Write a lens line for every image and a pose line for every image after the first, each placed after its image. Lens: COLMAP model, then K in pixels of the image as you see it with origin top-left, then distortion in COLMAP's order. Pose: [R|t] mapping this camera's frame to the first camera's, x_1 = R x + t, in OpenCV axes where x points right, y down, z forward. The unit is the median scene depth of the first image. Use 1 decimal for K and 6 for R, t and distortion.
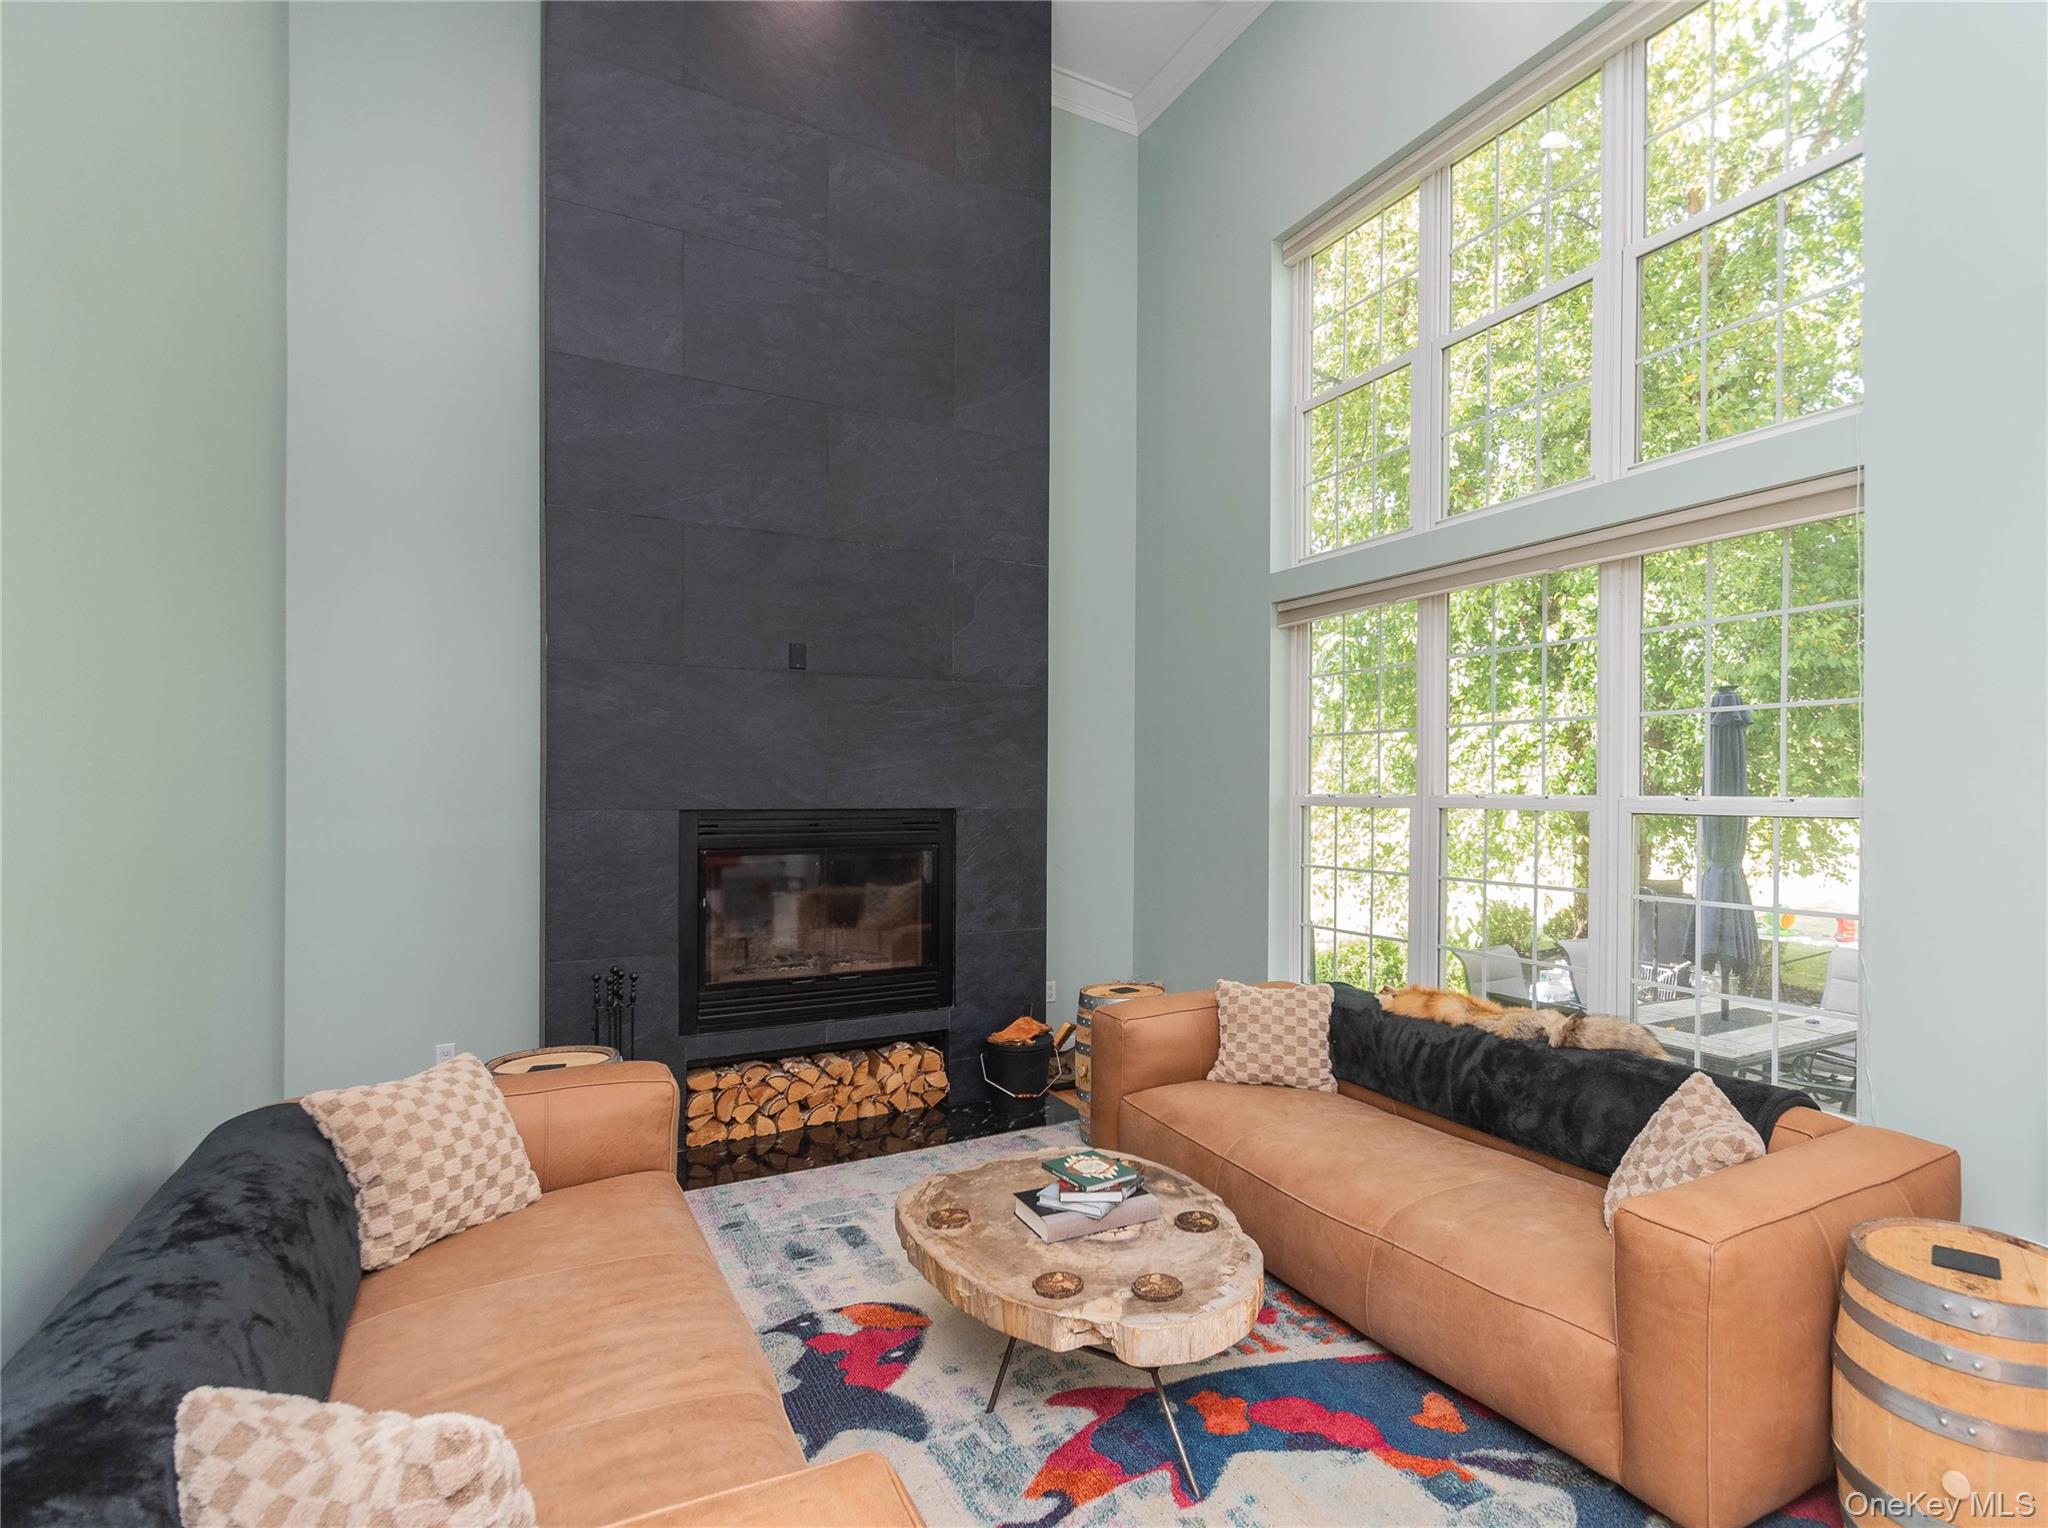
lens RADIAL K [[1046.2, 0, 1107.5], [0, 1046.2, 771.7], [0, 0, 1]] dist [0.000776, 0.001553]
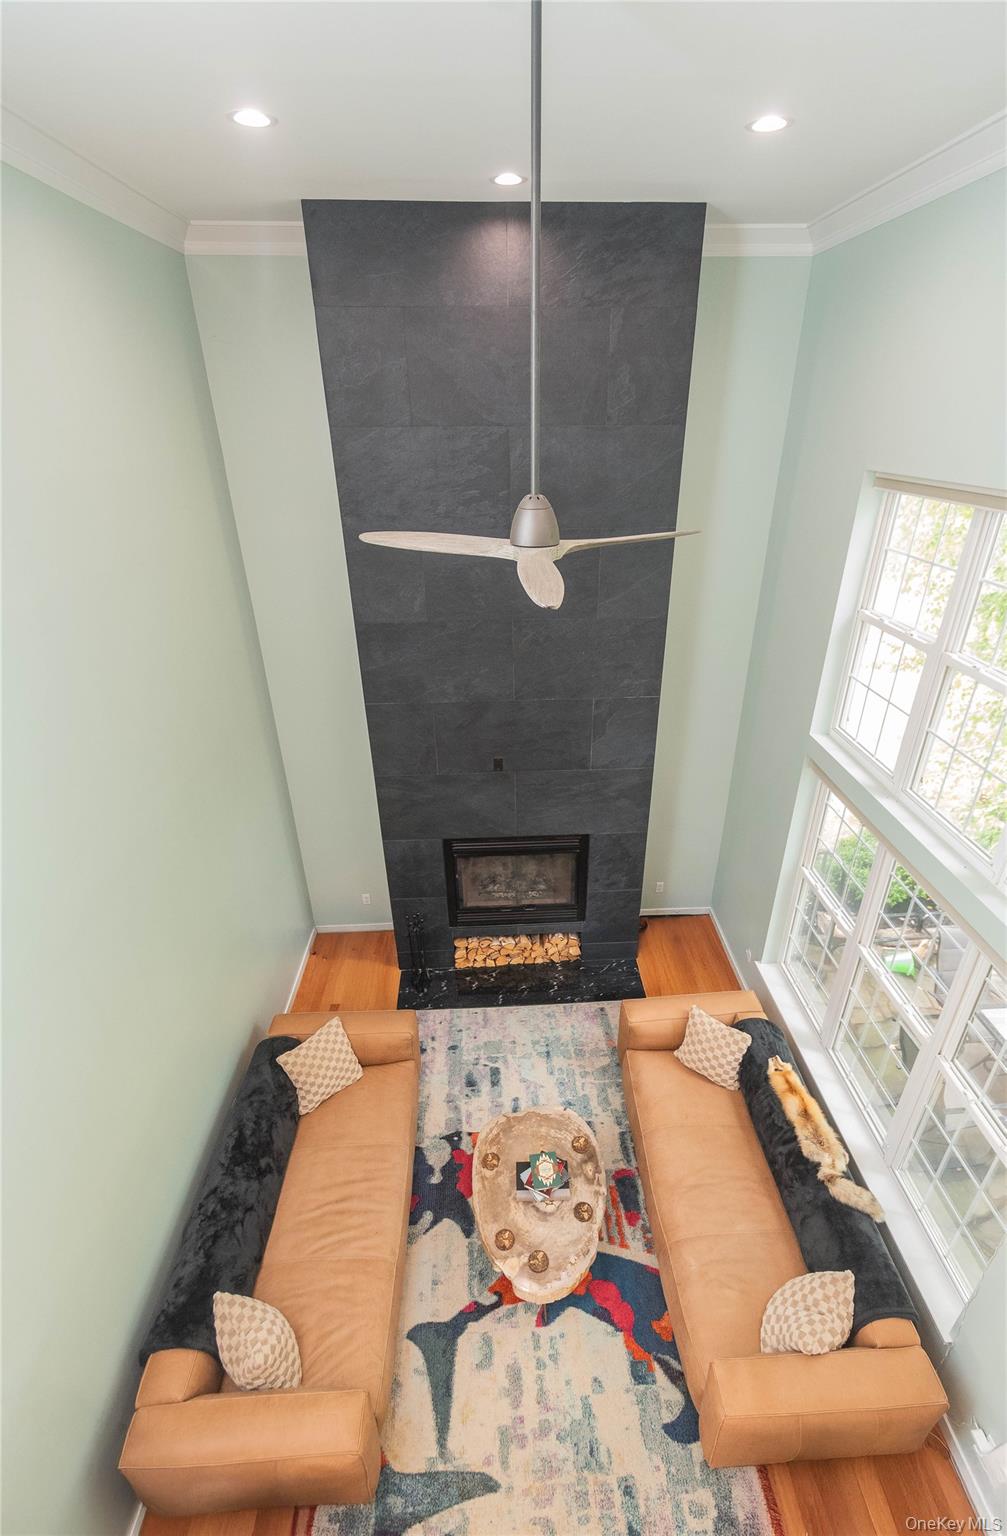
lens RADIAL K [[679.9, 0, 526.2], [0, 679.9, 769.2], [0, 0, 1]] dist [0.001050, 0.000083]
pose [[0.890394, 0.201274, -0.408273, 0.236778], [0.015351, 0.883140, 0.468858, -0.689864], [0.454932, -0.423736, 0.783253, 0.113280]]
